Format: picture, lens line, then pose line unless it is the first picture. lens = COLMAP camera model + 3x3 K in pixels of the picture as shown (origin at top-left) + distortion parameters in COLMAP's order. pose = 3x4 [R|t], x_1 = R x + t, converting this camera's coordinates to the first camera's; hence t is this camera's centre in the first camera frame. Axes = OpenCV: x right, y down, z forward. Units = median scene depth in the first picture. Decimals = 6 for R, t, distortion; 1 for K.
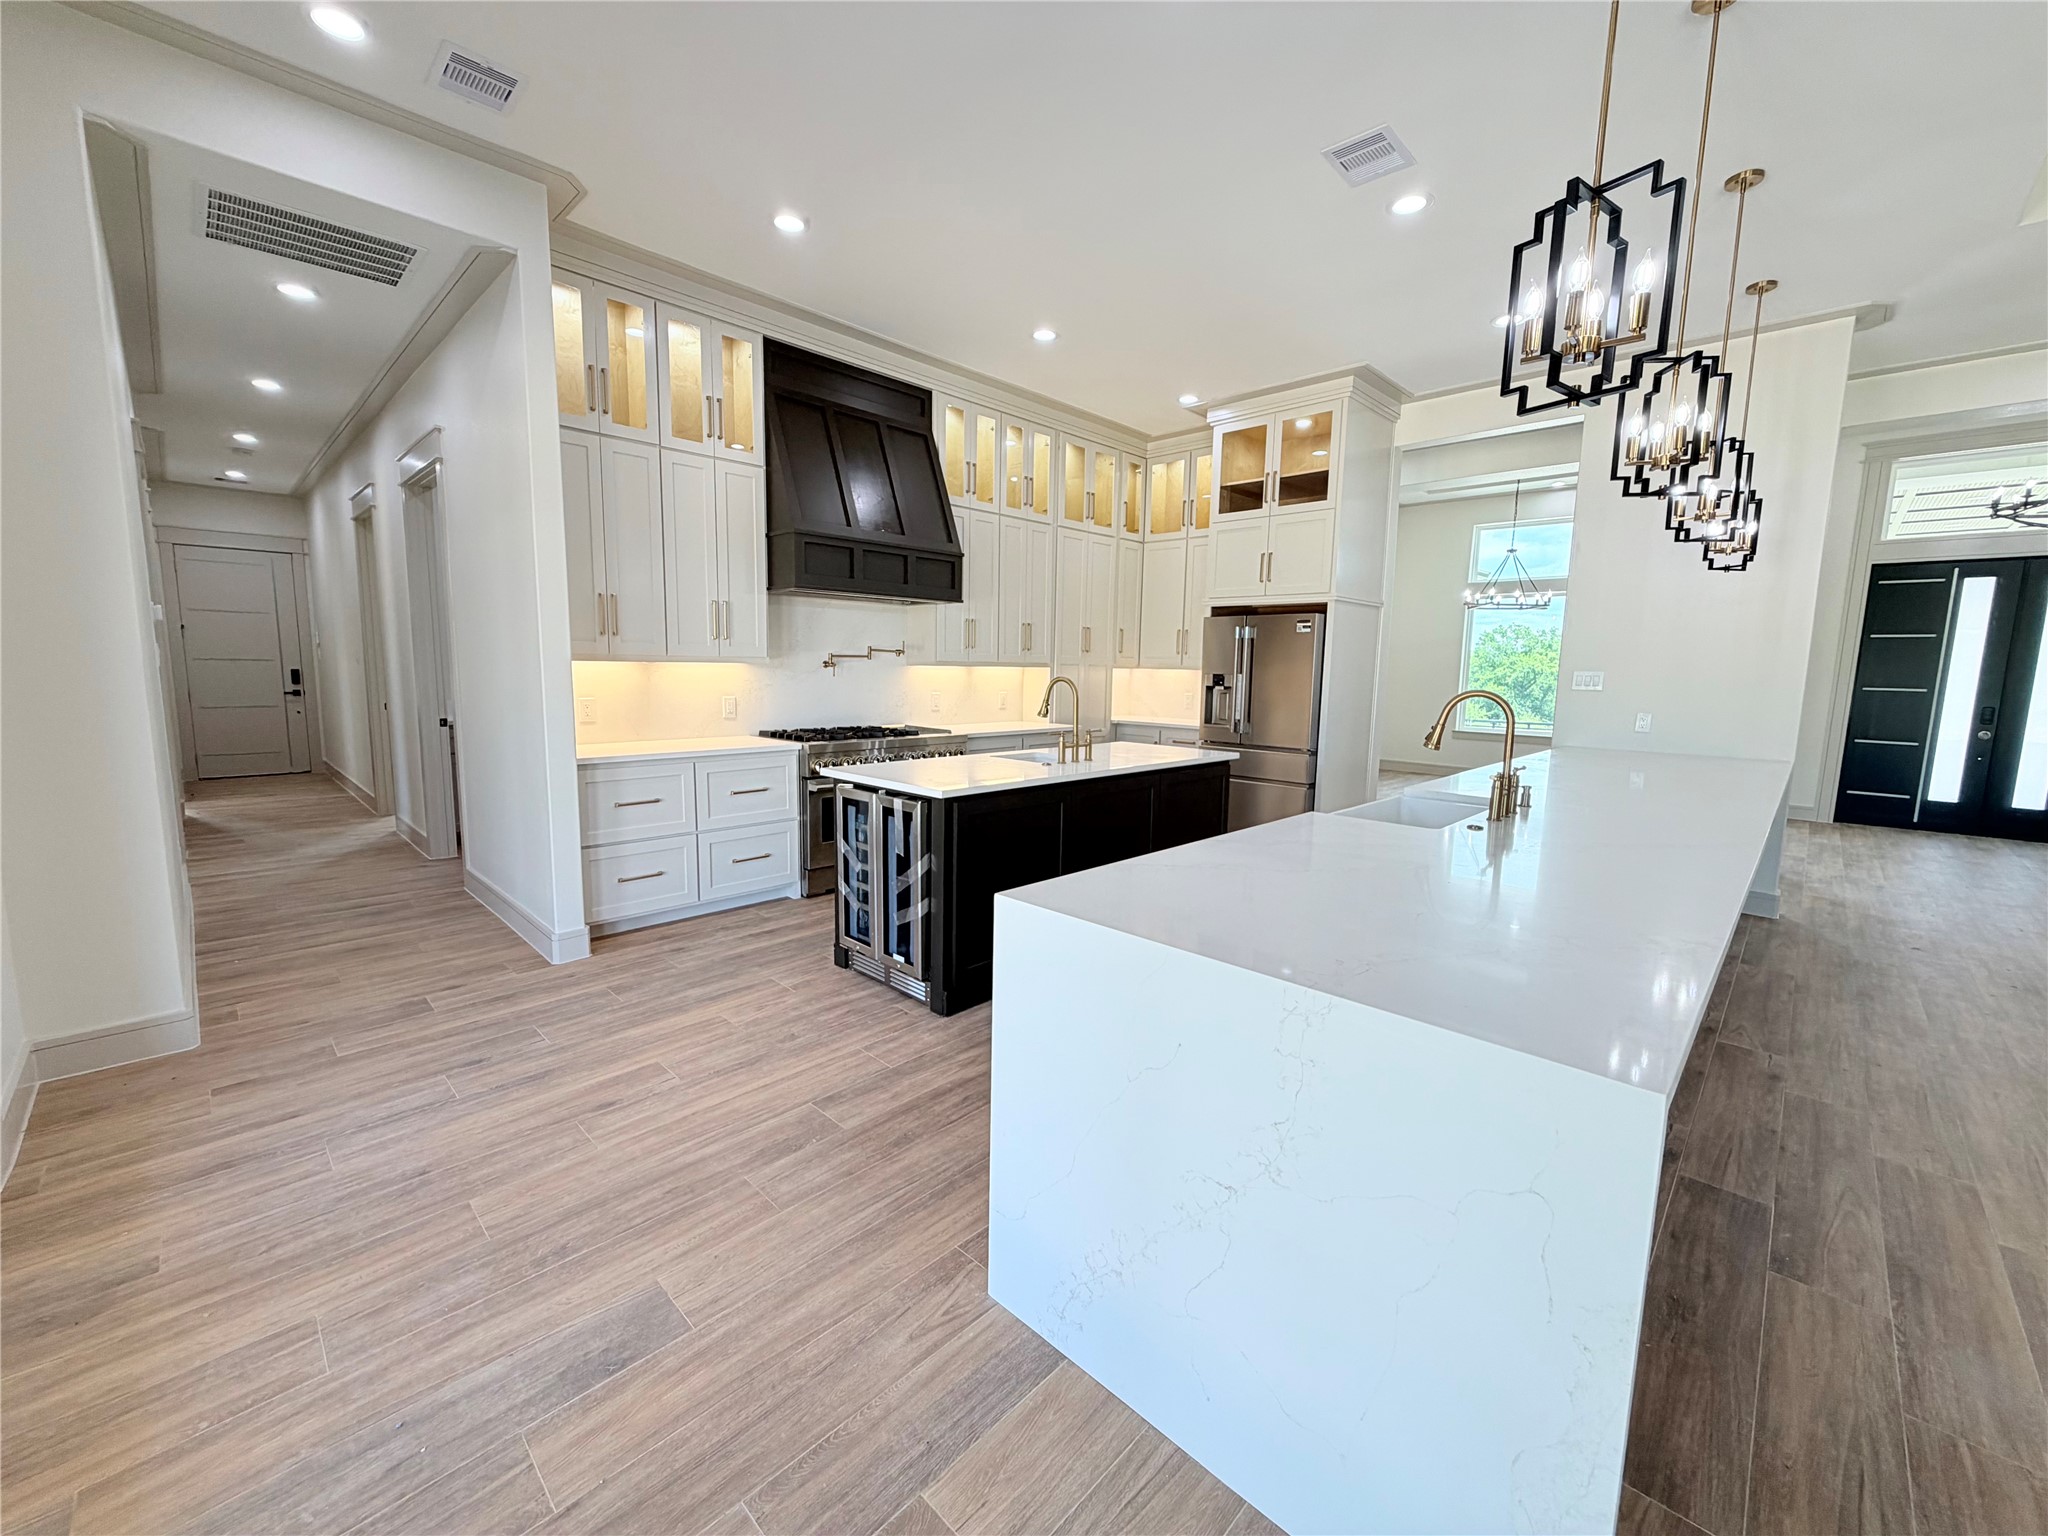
lens RADIAL K [[815.6, 0, 1019.5], [0, 815.6, 769.8], [0, 0, 1]] dist [-0.000056, -0.000193]
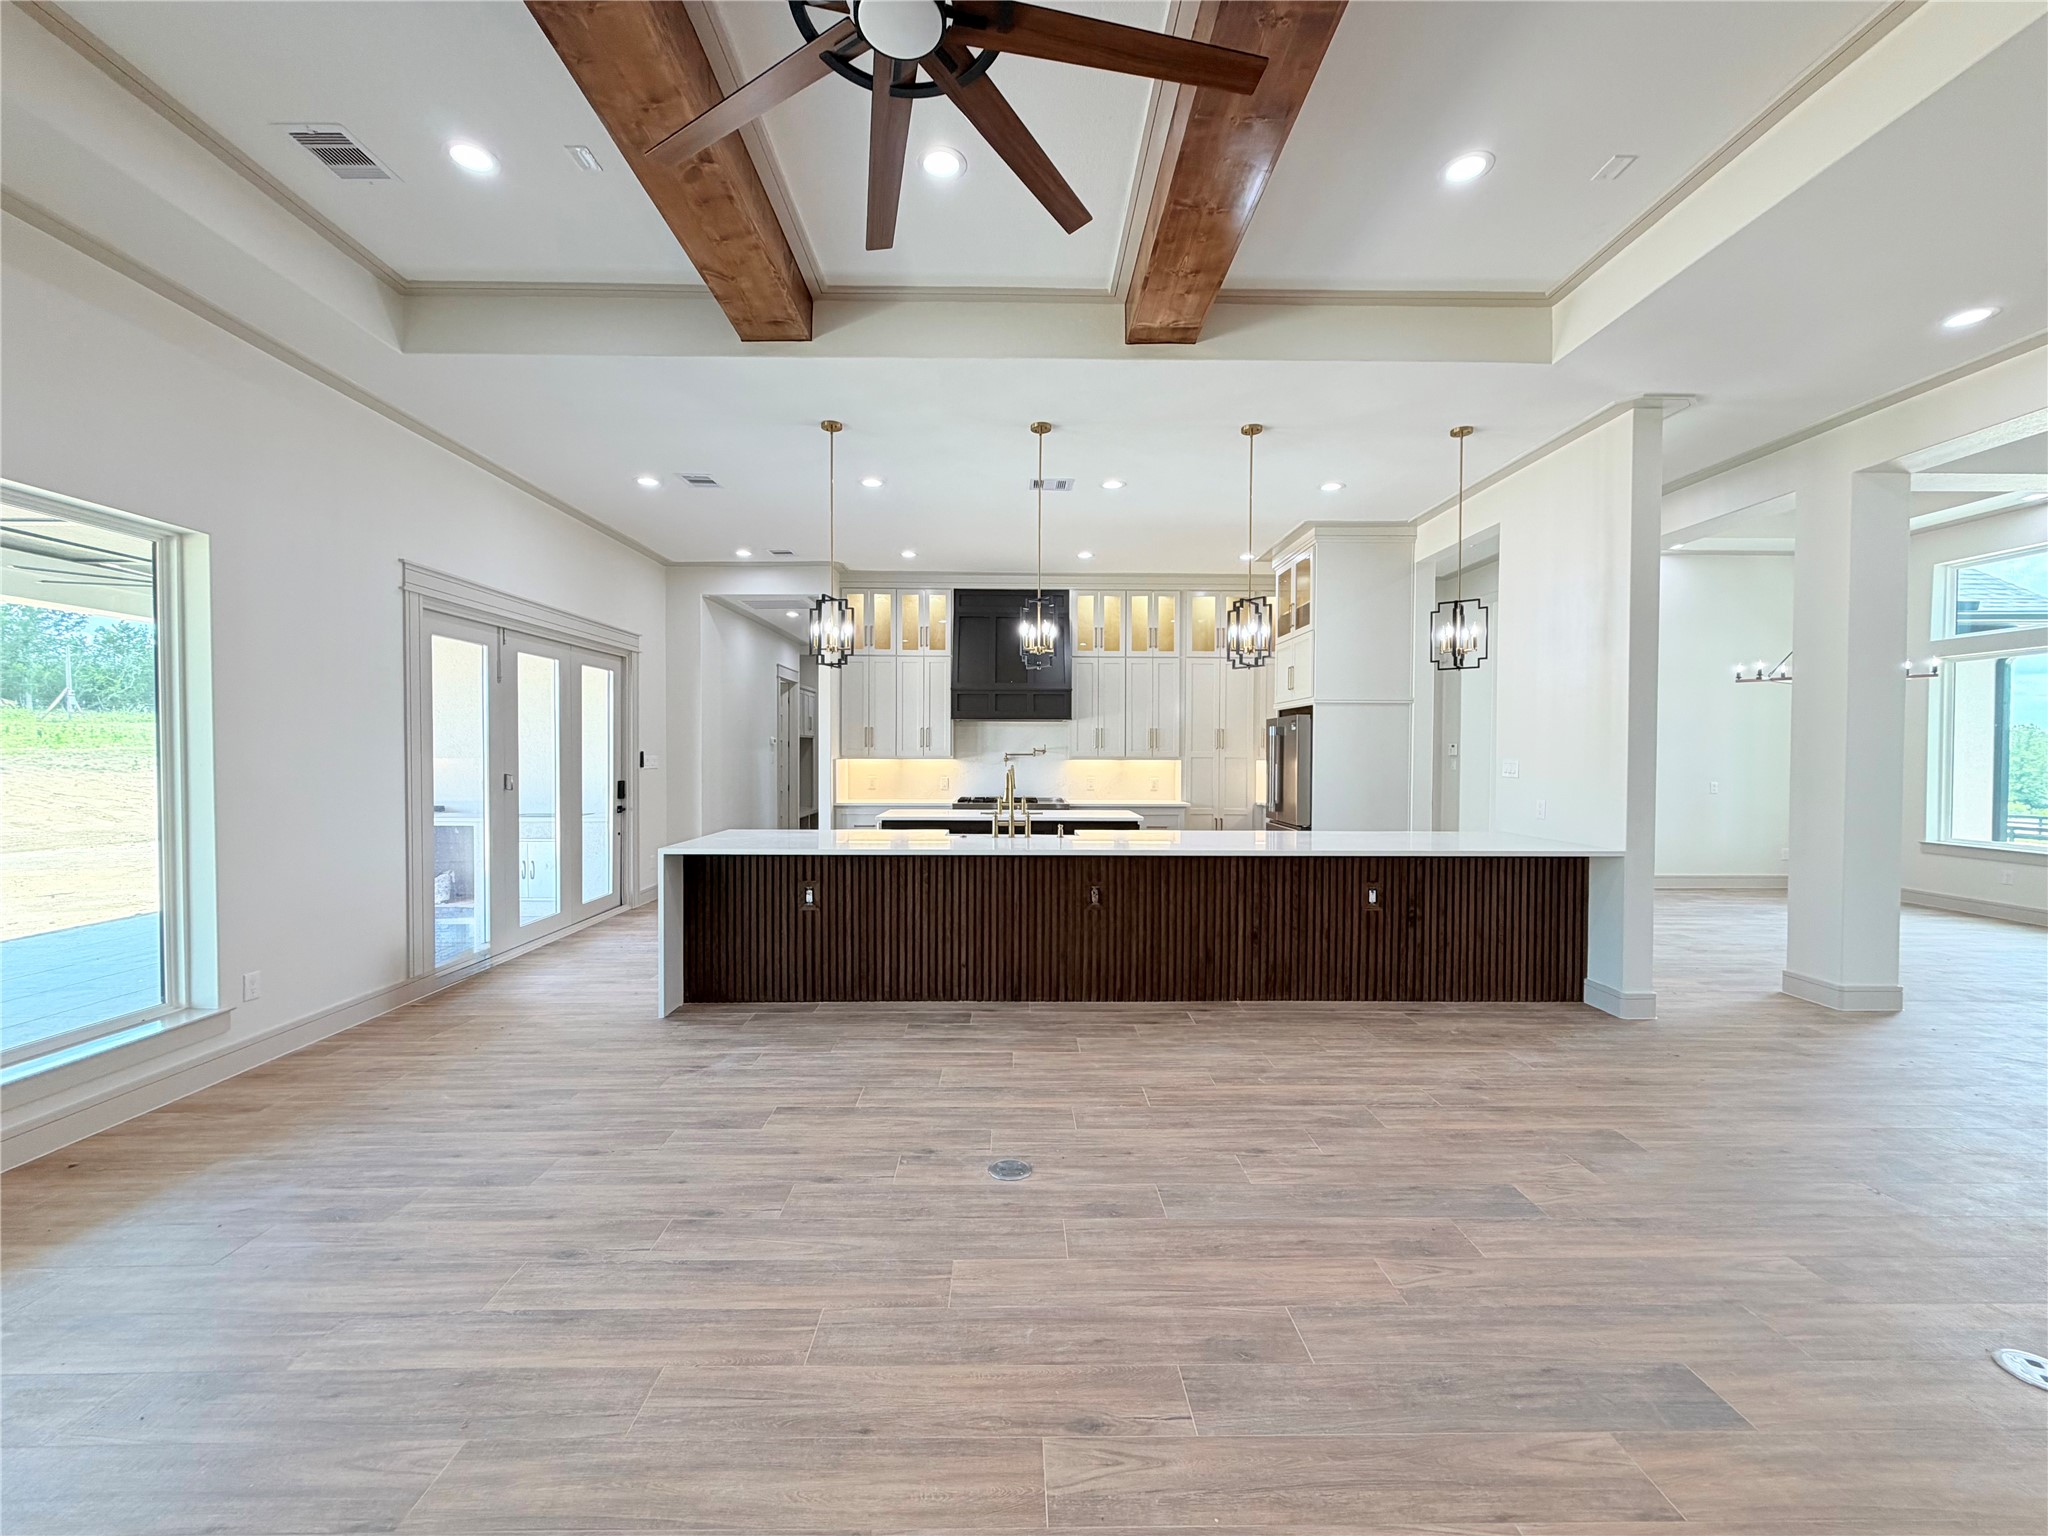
lens RADIAL K [[815.6, 0, 1019.5], [0, 815.6, 769.8], [0, 0, 1]] dist [-0.000056, -0.000193]
pose [[0.708979, -0.000786, -0.705229, 0.902404], [-0.082355, 0.993065, -0.083900, 0.027949], [0.700404, 0.117563, 0.703998, -0.146909]]
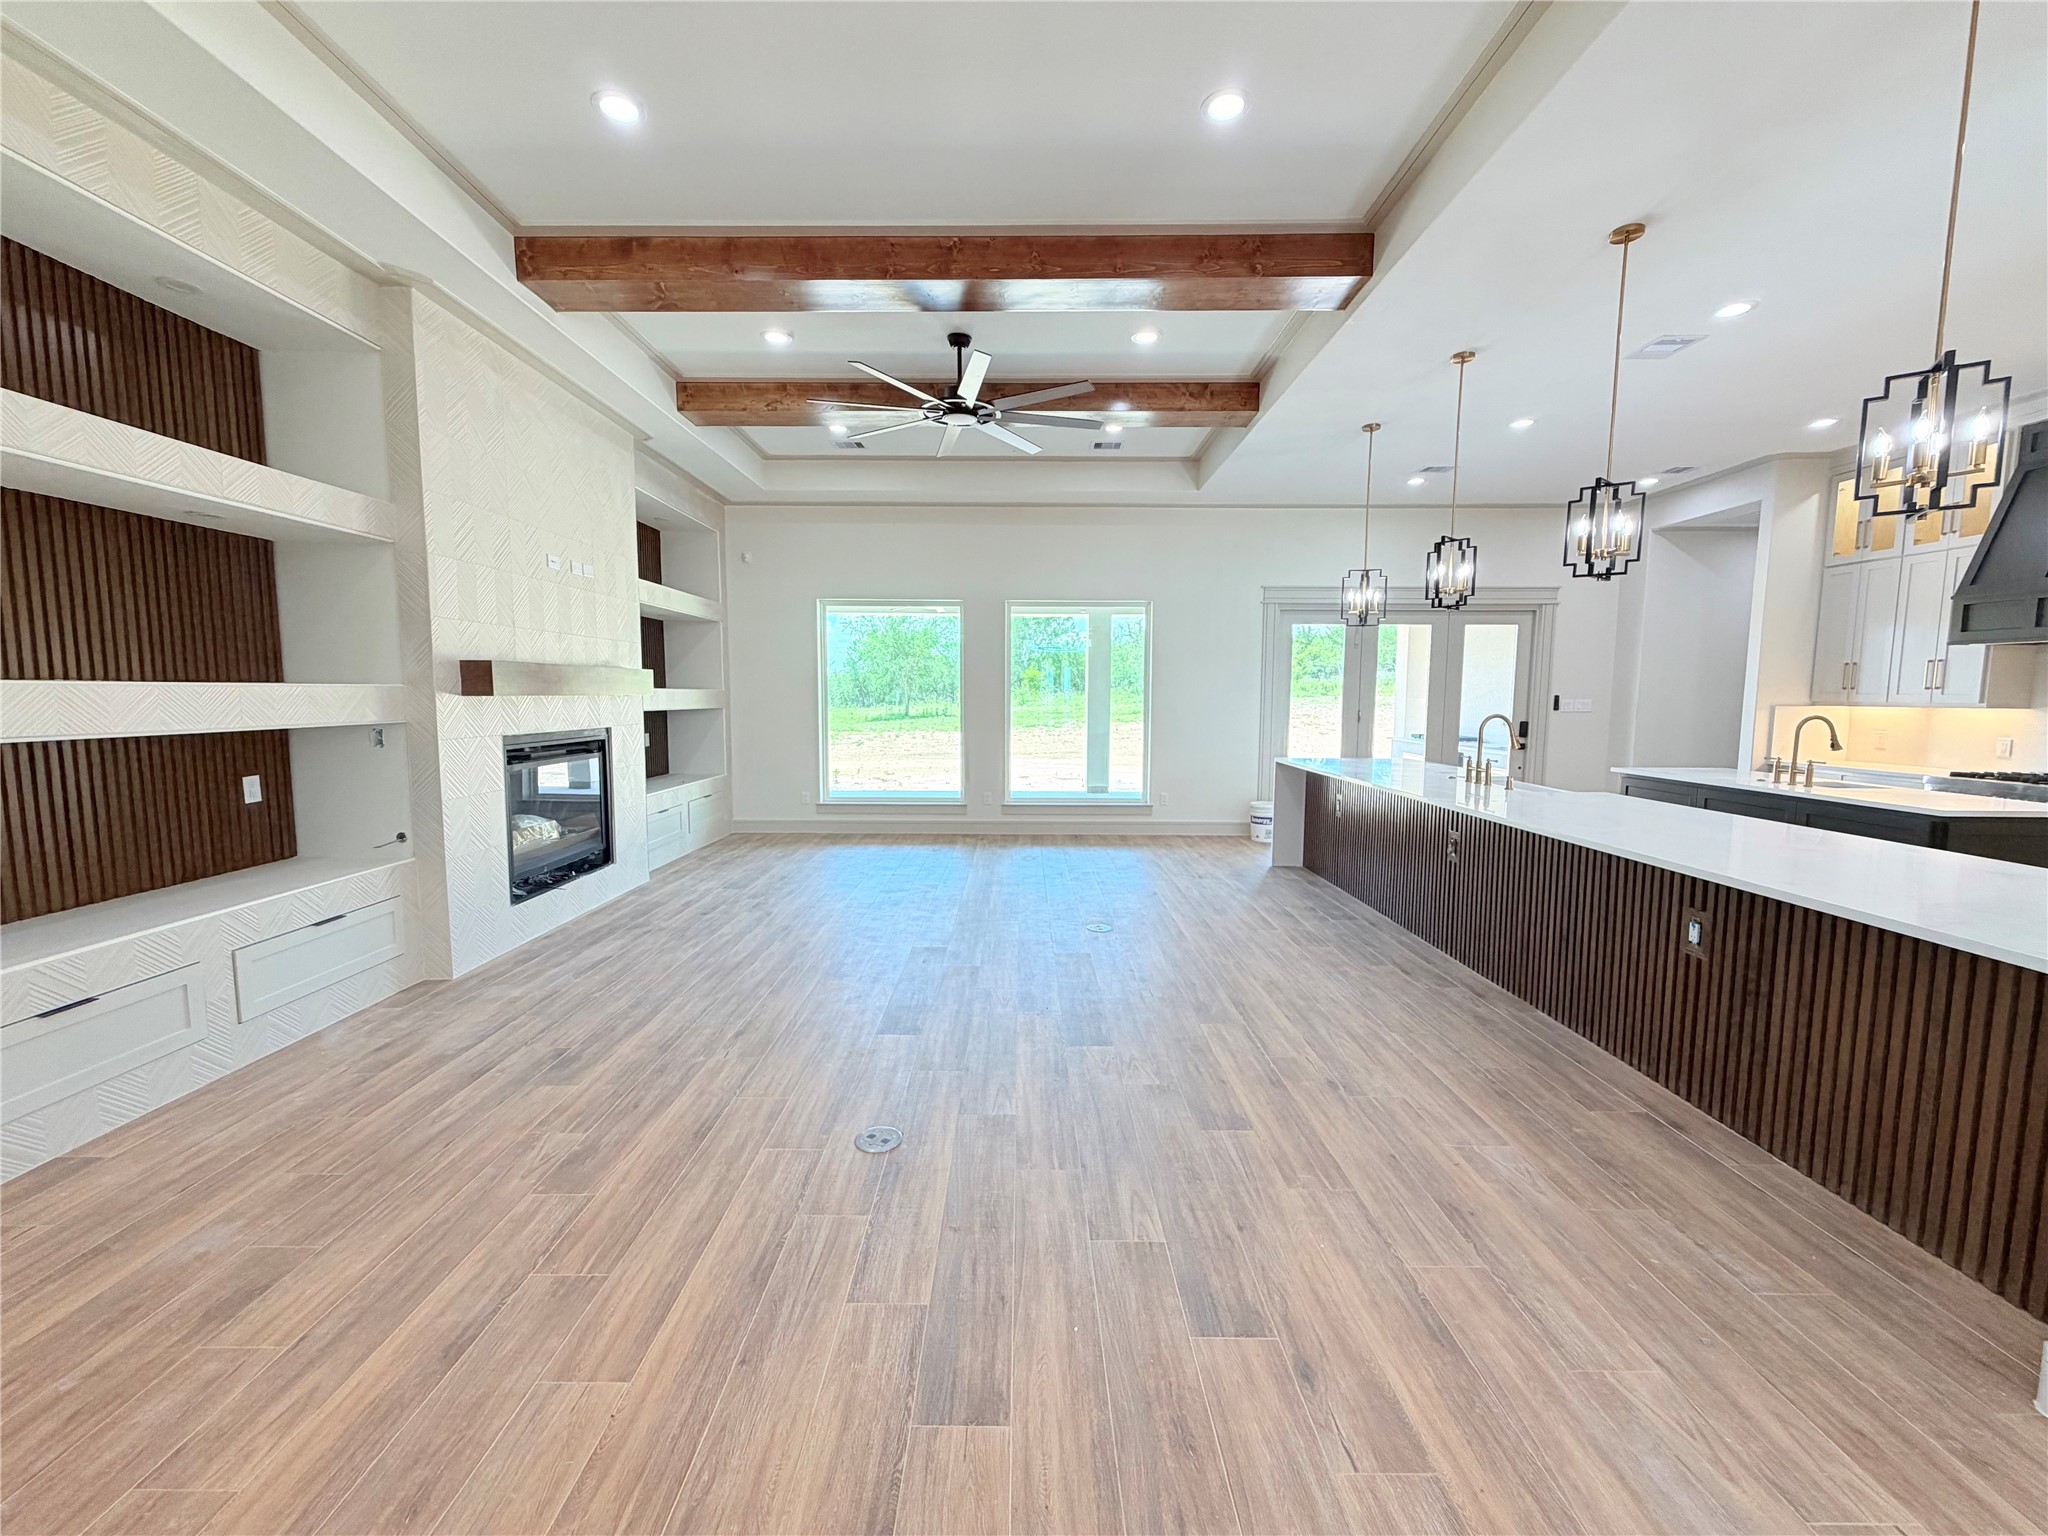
lens RADIAL K [[815.6, 0, 1019.5], [0, 815.6, 769.8], [0, 0, 1]] dist [-0.000056, -0.000193]
pose [[-0.716363, 0.045192, -0.696263, 1.213945], [-0.107296, 0.978895, 0.173931, -0.083291], [0.689429, 0.199304, -0.696395, 0.730486]]
